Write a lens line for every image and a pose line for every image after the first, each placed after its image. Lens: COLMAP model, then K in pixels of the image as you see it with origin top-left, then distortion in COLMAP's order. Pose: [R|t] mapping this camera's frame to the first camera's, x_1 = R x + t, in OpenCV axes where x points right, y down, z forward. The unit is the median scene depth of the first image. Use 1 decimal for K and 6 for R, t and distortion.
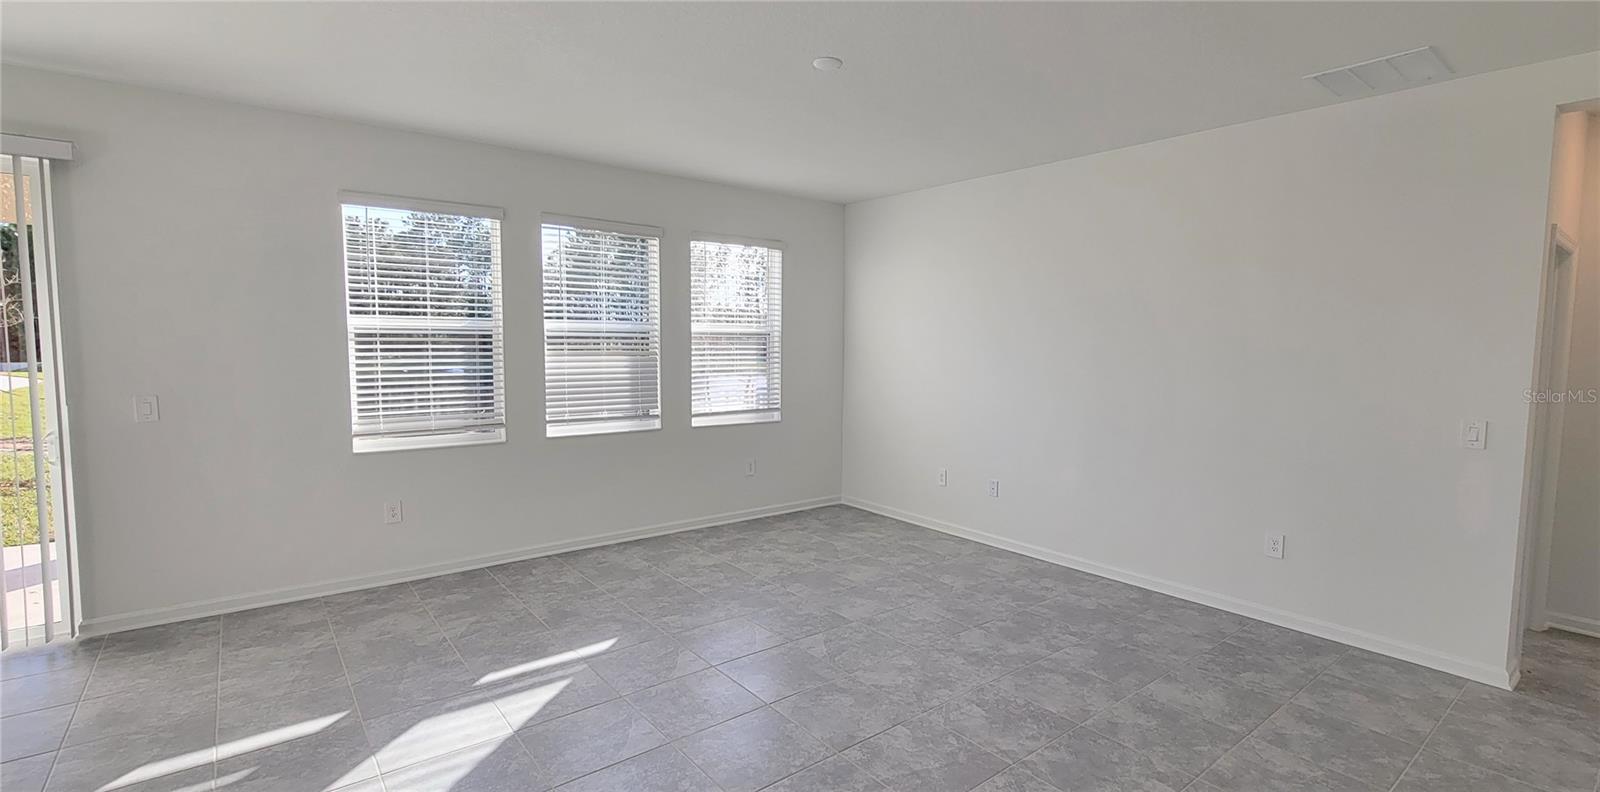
lens RADIAL K [[666.0, 0, 800.0], [0, 666.0, 389.9], [0, 0, 1]] dist [0.000750, -0.000240]
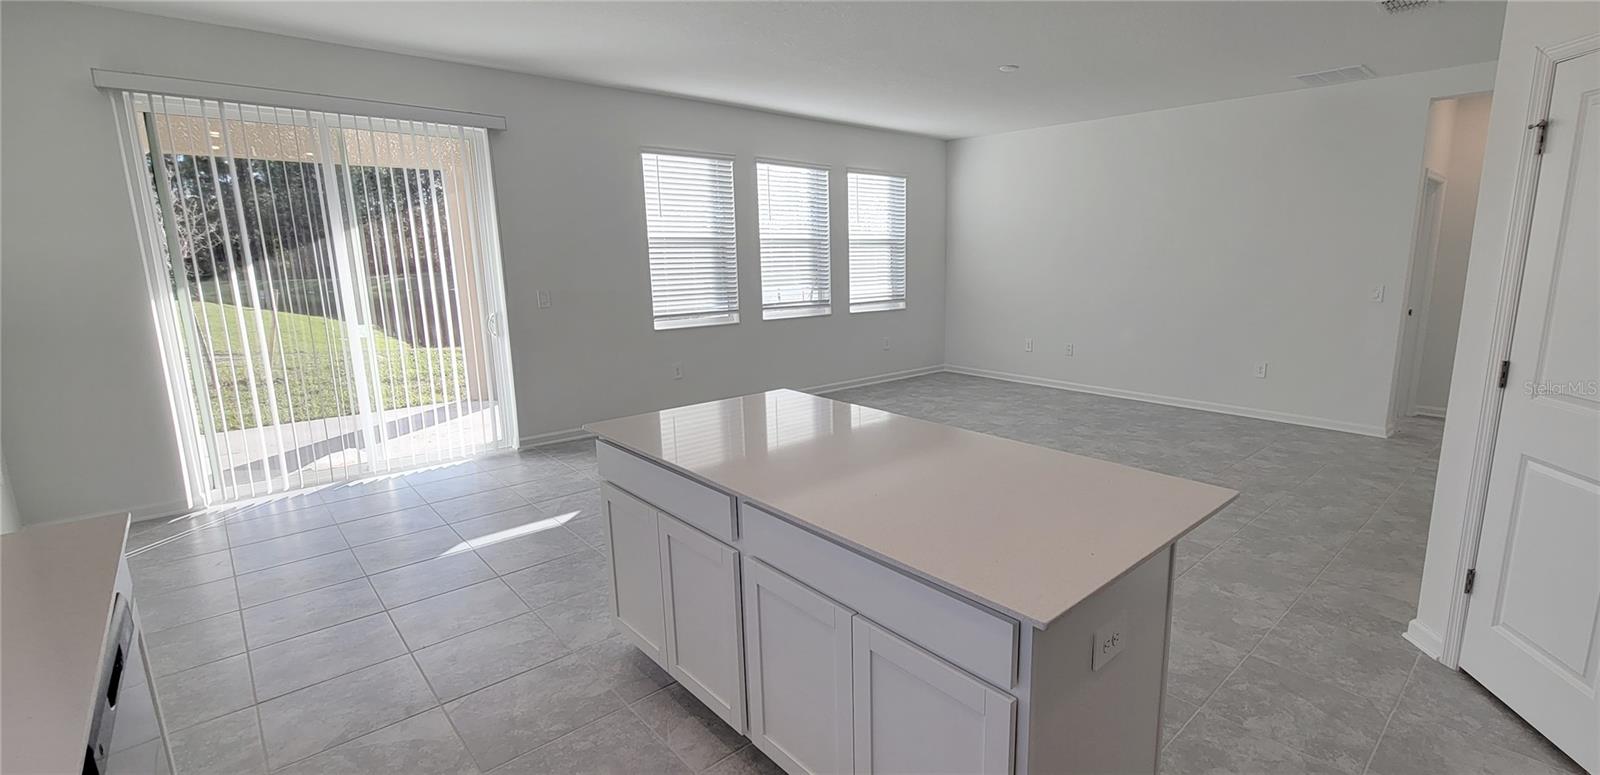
lens RADIAL K [[700.2, 0, 801.5], [0, 700.2, 383.4], [0, 0, 1]] dist [-0.009771, 0.000310]
pose [[0.997562, -0.029482, 0.063256, -0.493913], [0.022868, 0.994435, 0.102840, 0.068325], [-0.065936, -0.101143, 0.992685, -0.591948]]
